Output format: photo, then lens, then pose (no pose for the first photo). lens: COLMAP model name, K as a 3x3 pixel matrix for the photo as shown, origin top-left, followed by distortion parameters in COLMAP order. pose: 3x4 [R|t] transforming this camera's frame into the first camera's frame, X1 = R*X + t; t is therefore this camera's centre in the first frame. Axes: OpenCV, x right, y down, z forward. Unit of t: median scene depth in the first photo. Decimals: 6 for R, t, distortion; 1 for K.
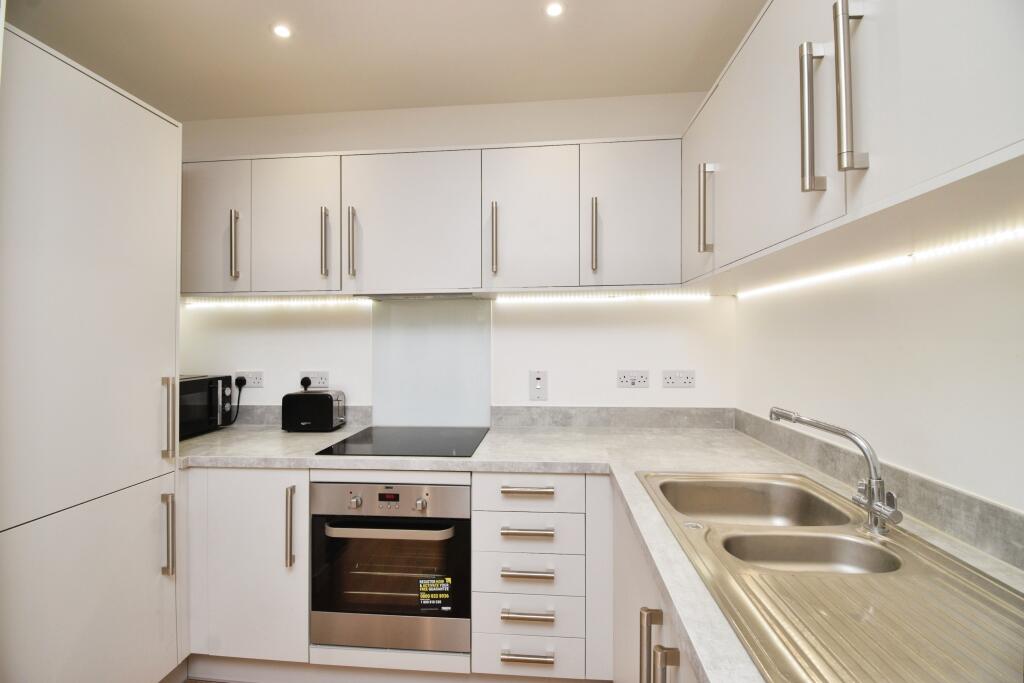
lens RADIAL K [[454.2, 0, 508.8], [0, 454.2, 343.6], [0, 0, 1]] dist [0.026575, -0.025361]
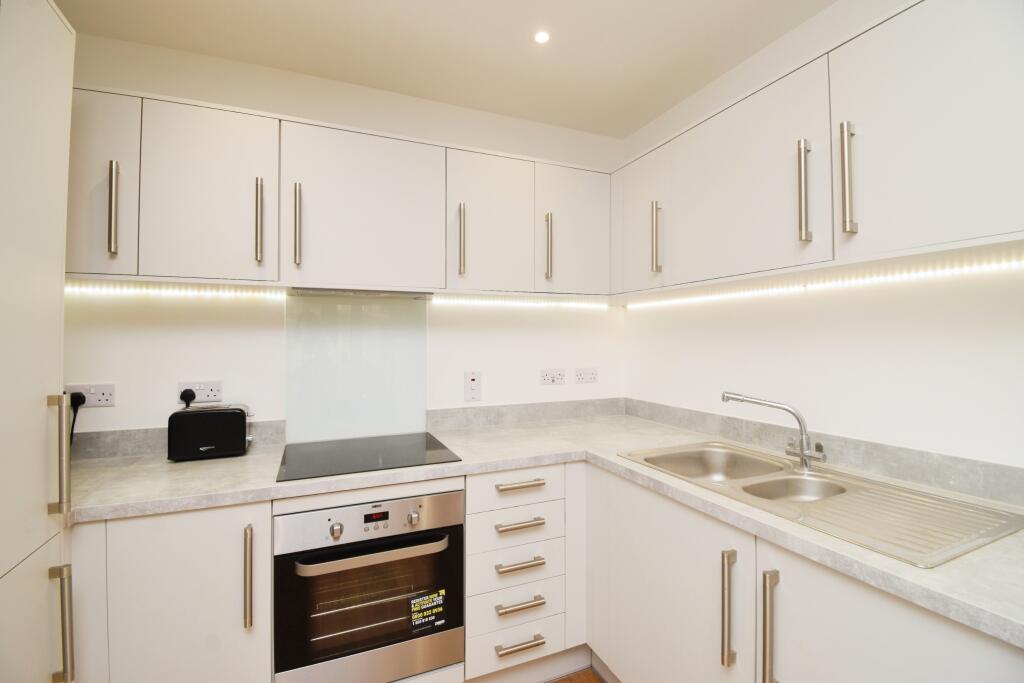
lens RADIAL K [[455.1, 0, 512.0], [0, 455.1, 341.5], [0, 0, 1]] dist [0.028788, -0.025205]
pose [[0.880610, 0.002469, 0.473836, -0.430490], [0.001638, 0.999965, -0.008254, -0.000084], [-0.473840, 0.008044, 0.880574, 0.074523]]
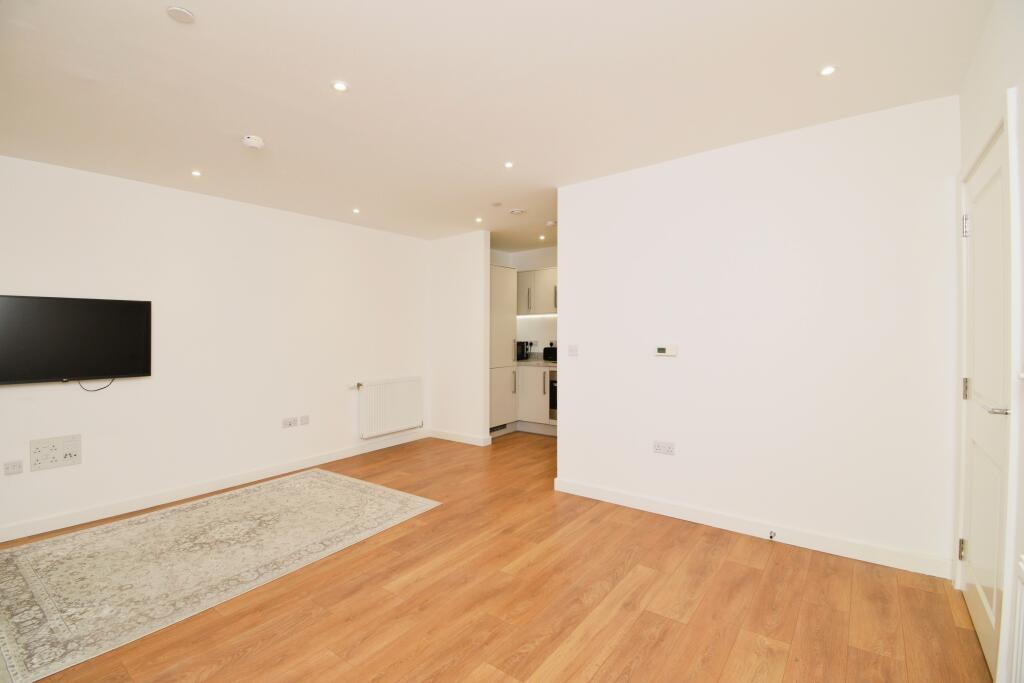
lens RADIAL K [[454.2, 0, 508.8], [0, 454.2, 343.6], [0, 0, 1]] dist [0.026575, -0.025361]
pose [[0.840838, 0.000161, -0.541287, 1.068543], [0.004373, 0.999965, 0.007089, 0.079344], [0.541269, -0.008328, 0.840808, -1.877185]]
